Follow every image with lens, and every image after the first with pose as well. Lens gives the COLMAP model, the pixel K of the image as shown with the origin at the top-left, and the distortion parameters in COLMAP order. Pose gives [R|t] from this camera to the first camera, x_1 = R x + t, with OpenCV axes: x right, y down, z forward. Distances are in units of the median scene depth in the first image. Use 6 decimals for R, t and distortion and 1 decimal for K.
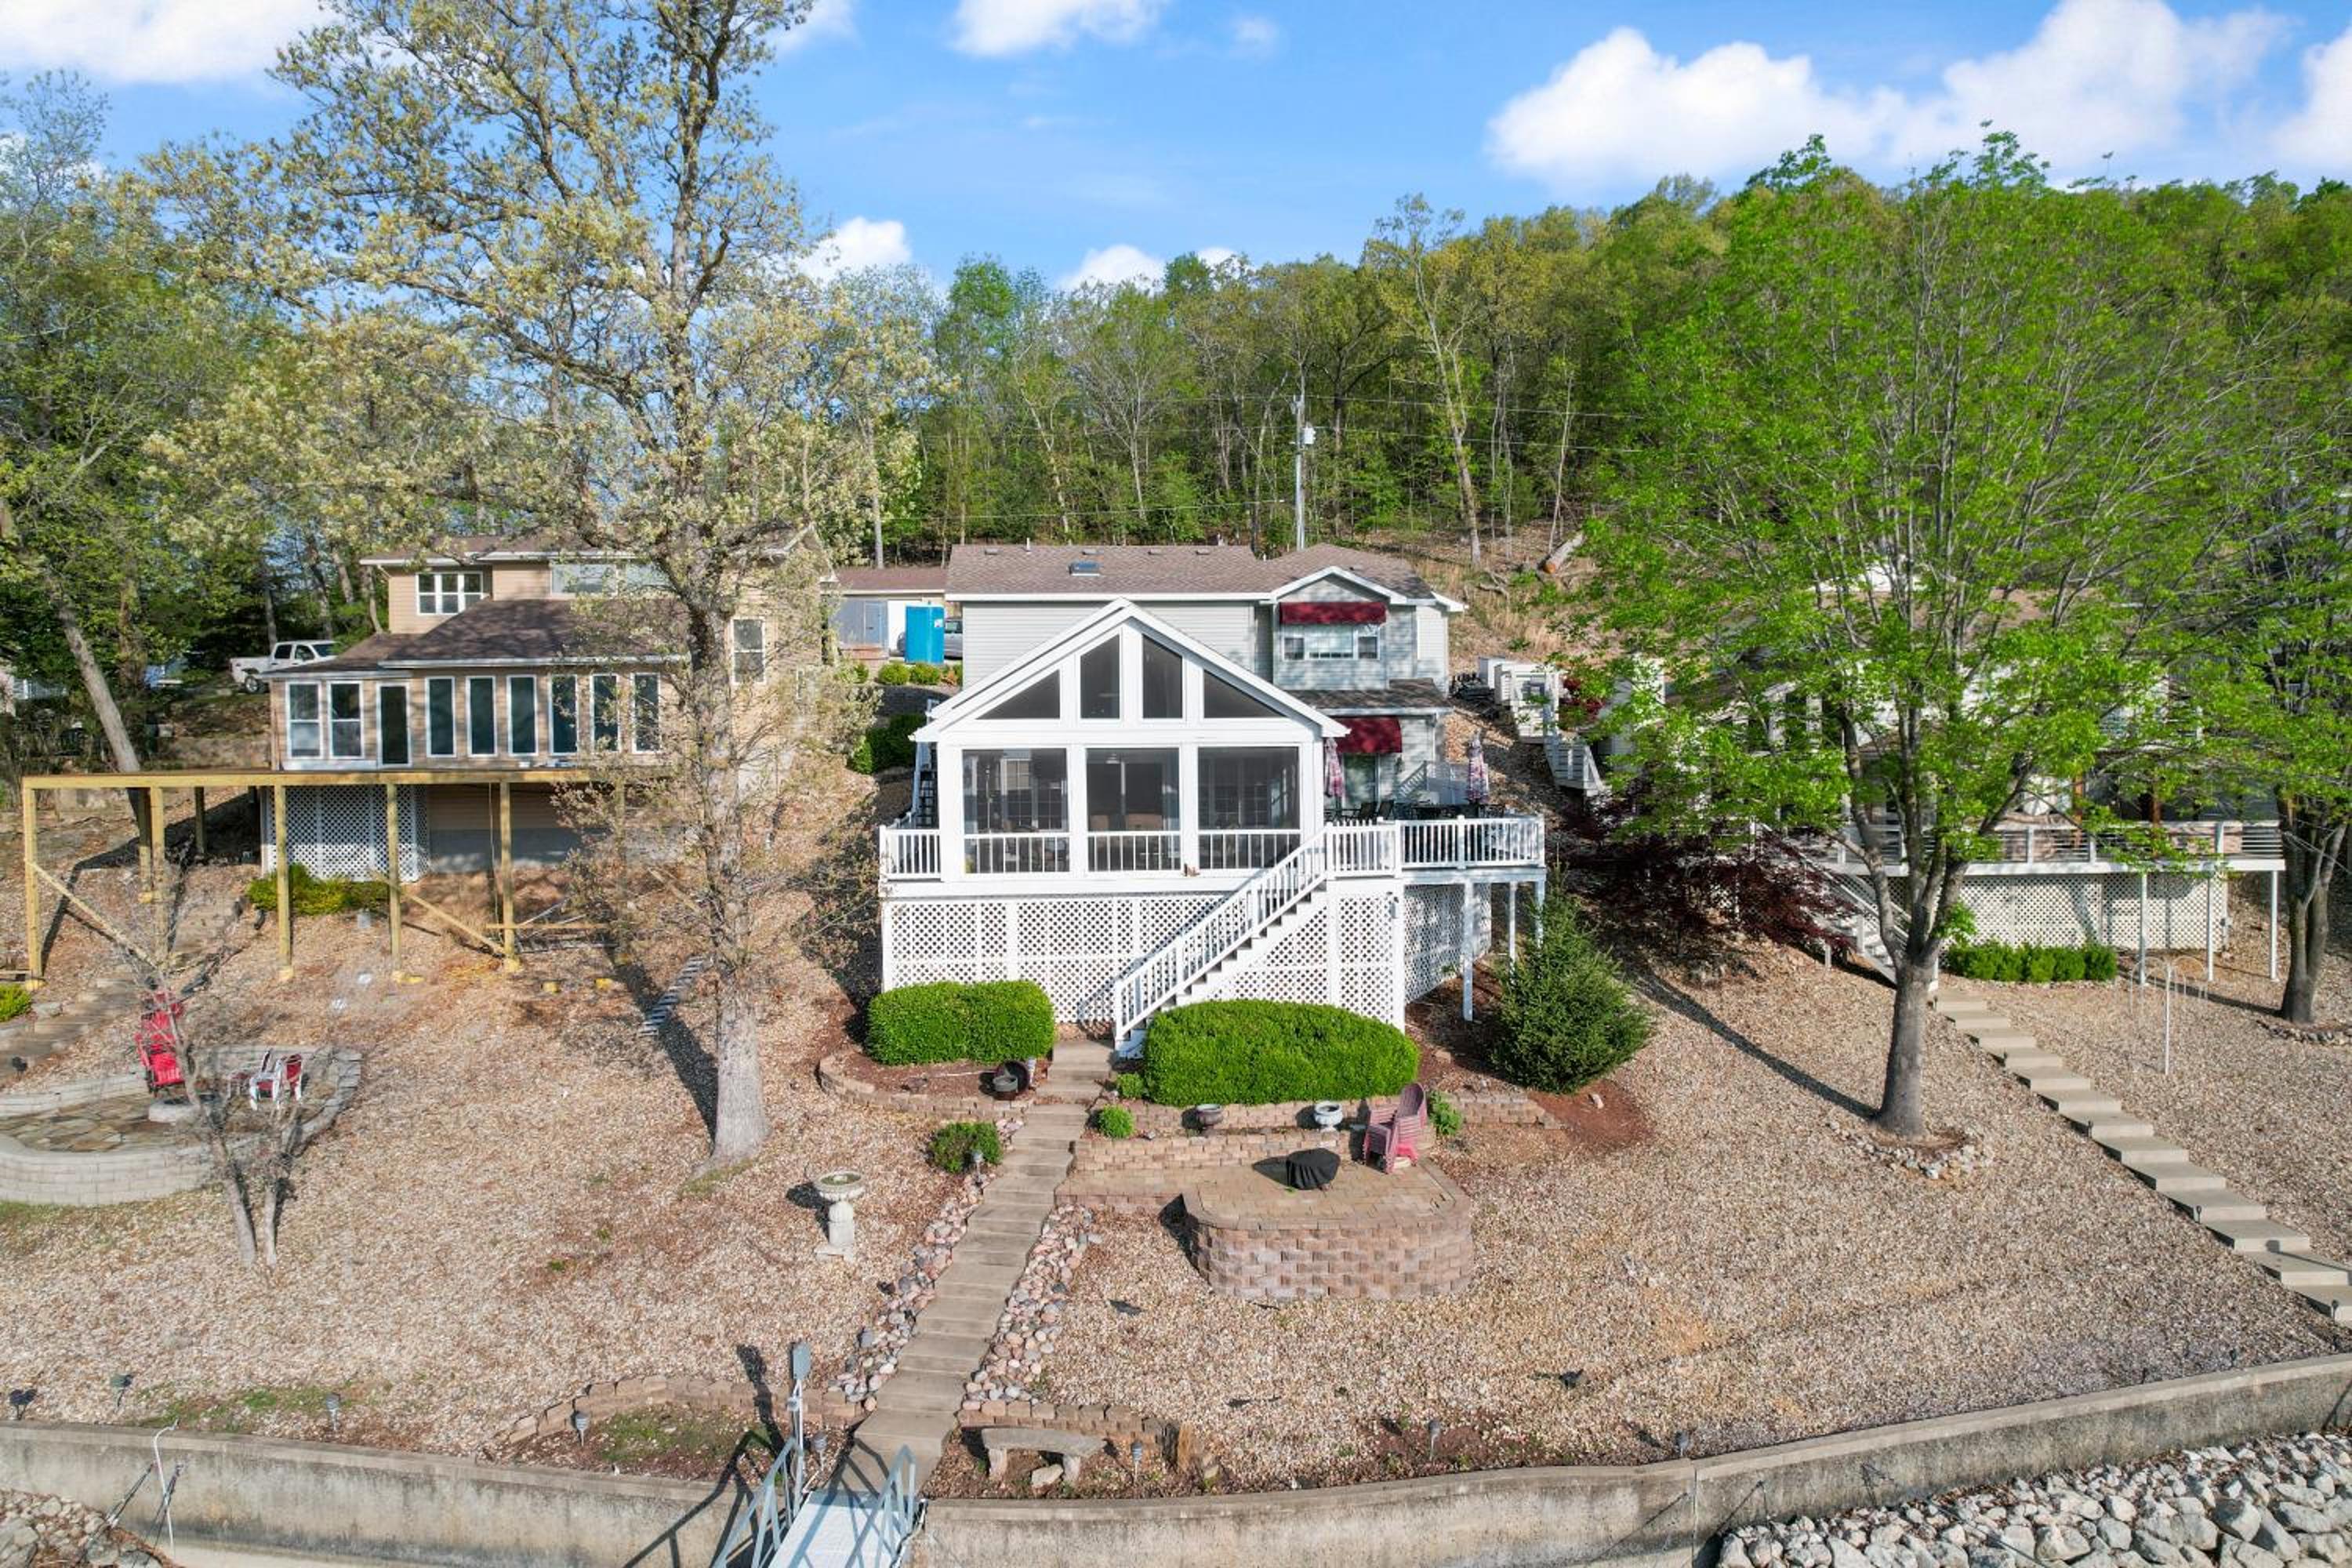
lens RADIAL K [[1181.9, 0, 1439.8], [0, 1181.9, 783.3], [0, 0, 1]] dist [-0.018640, -0.000531]
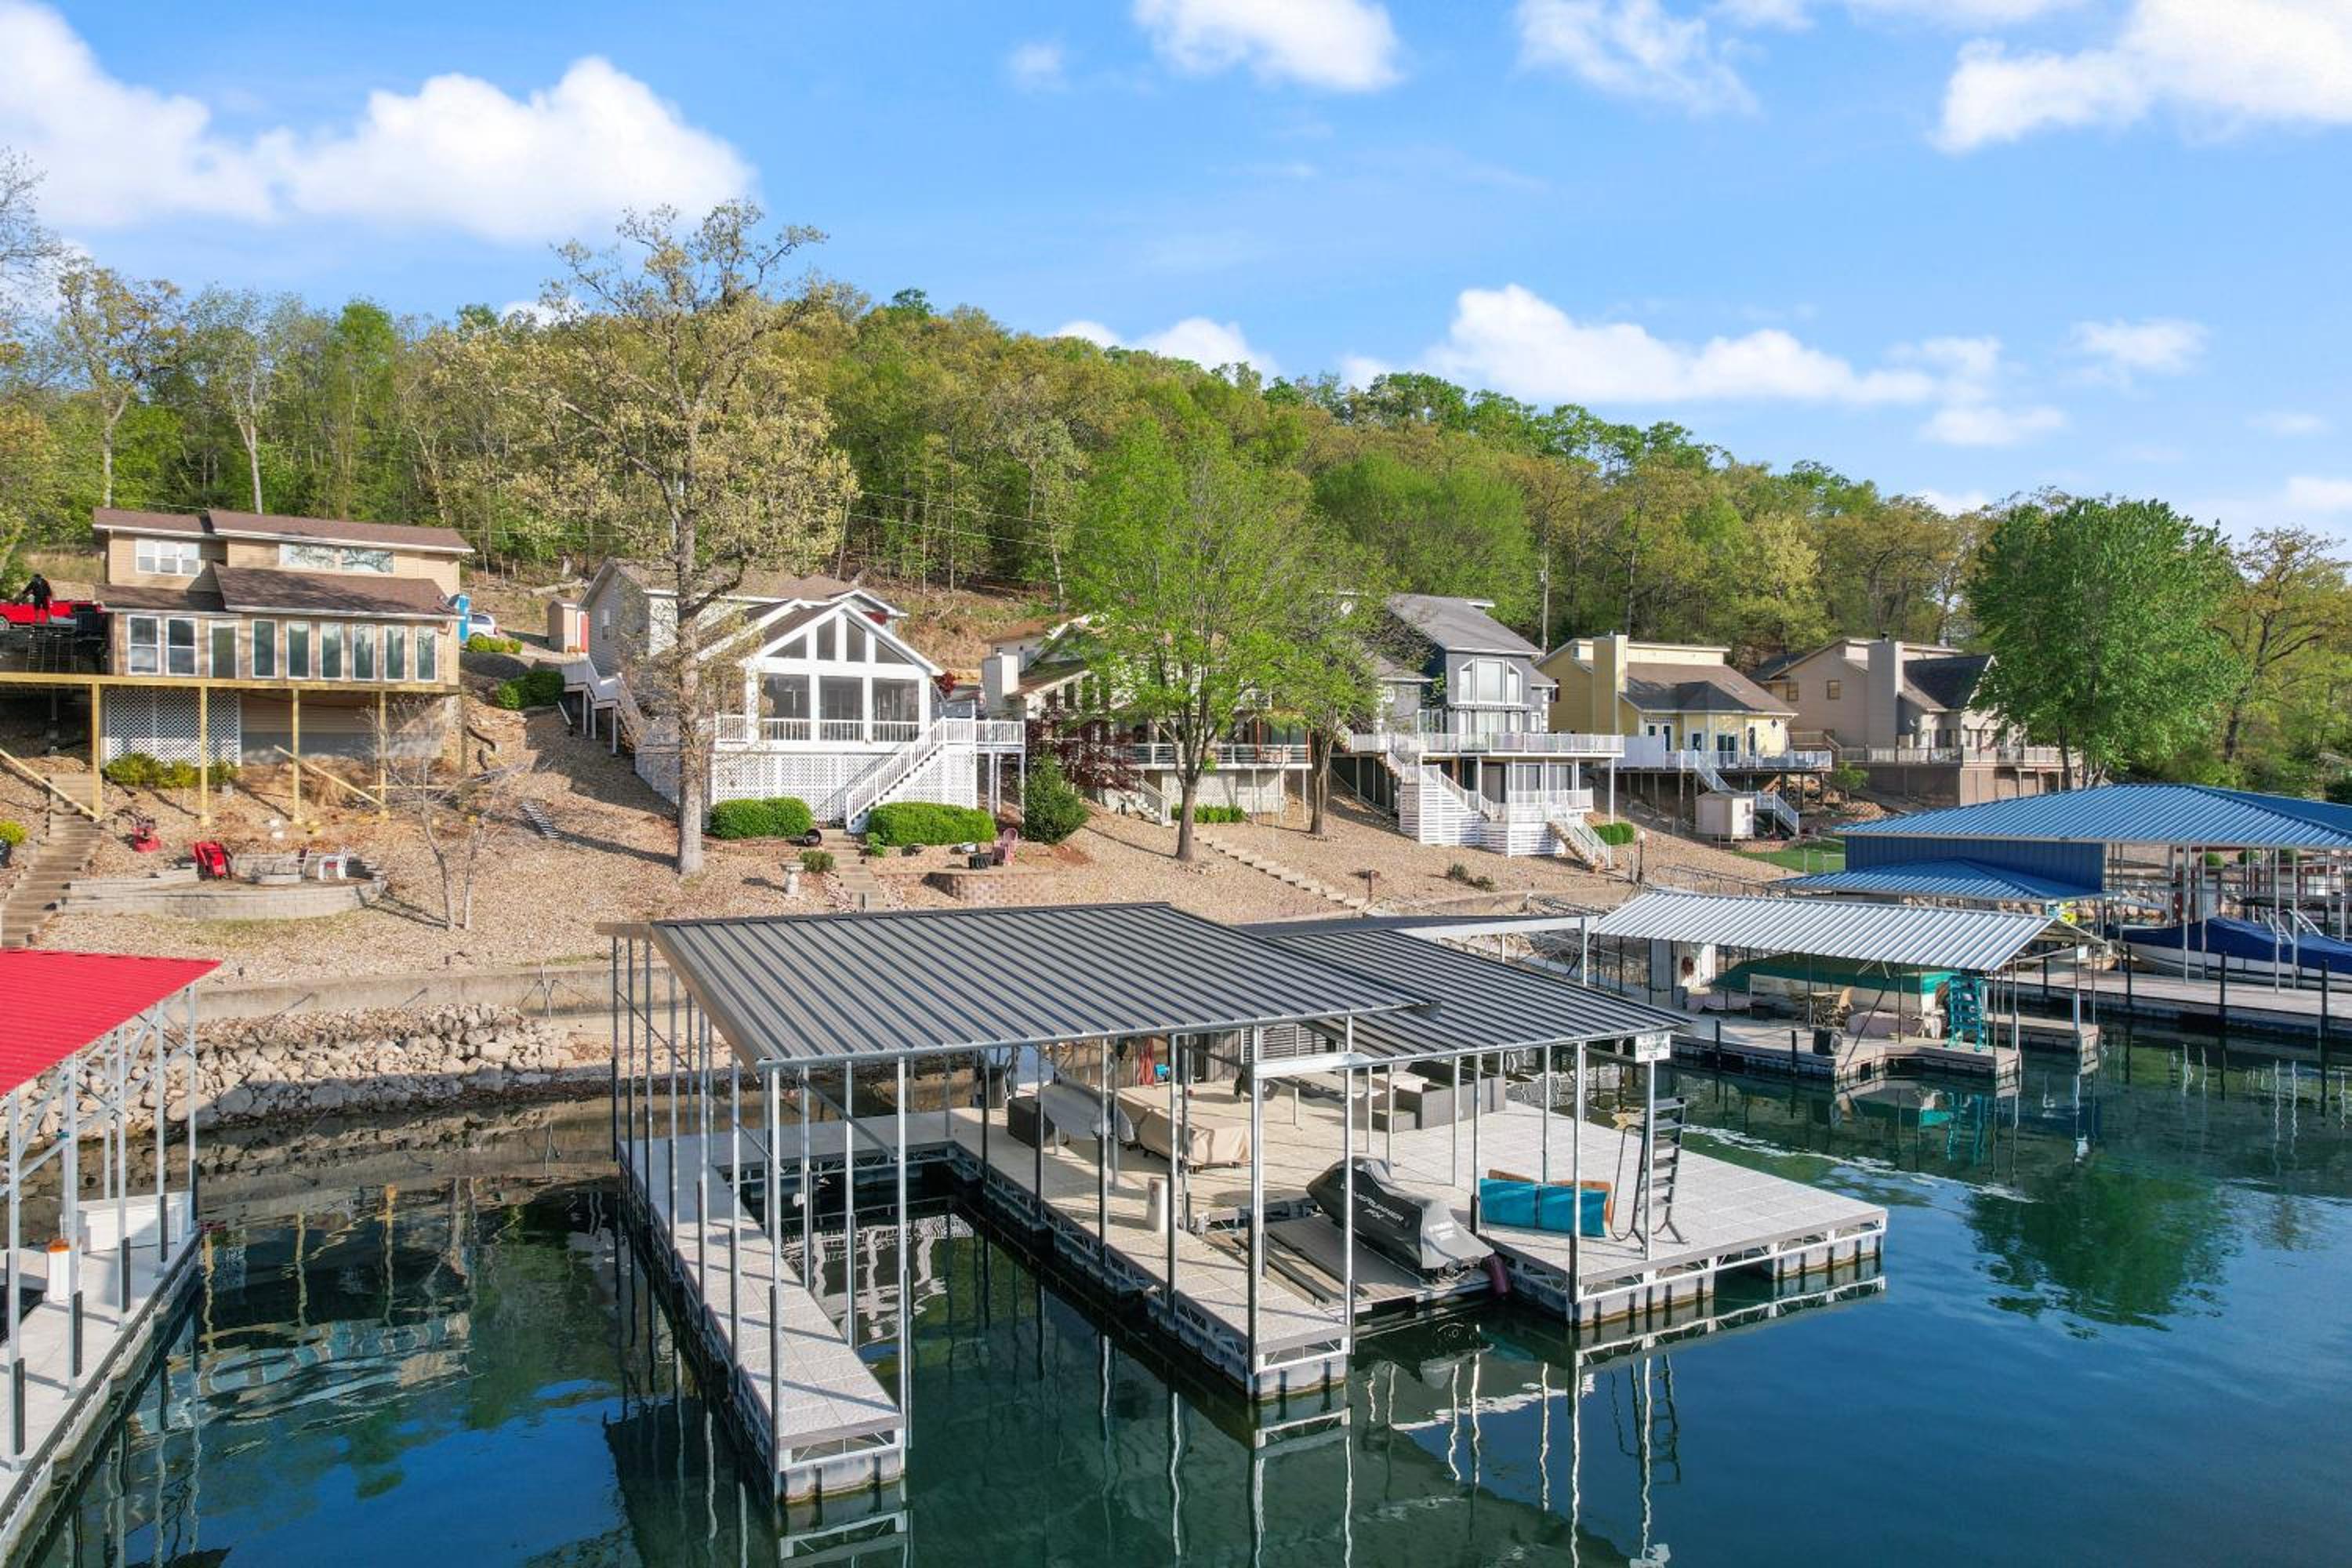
lens RADIAL K [[1167.8, 0, 1186.3], [0, 1167.8, 779.0], [0, 0, 1]] dist [-0.004073, -0.000906]
pose [[0.844960, -0.011890, 0.534697, -0.787536], [0.036847, 0.998672, -0.036020, 0.221218], [-0.533558, 0.050138, 0.844276, -0.874719]]
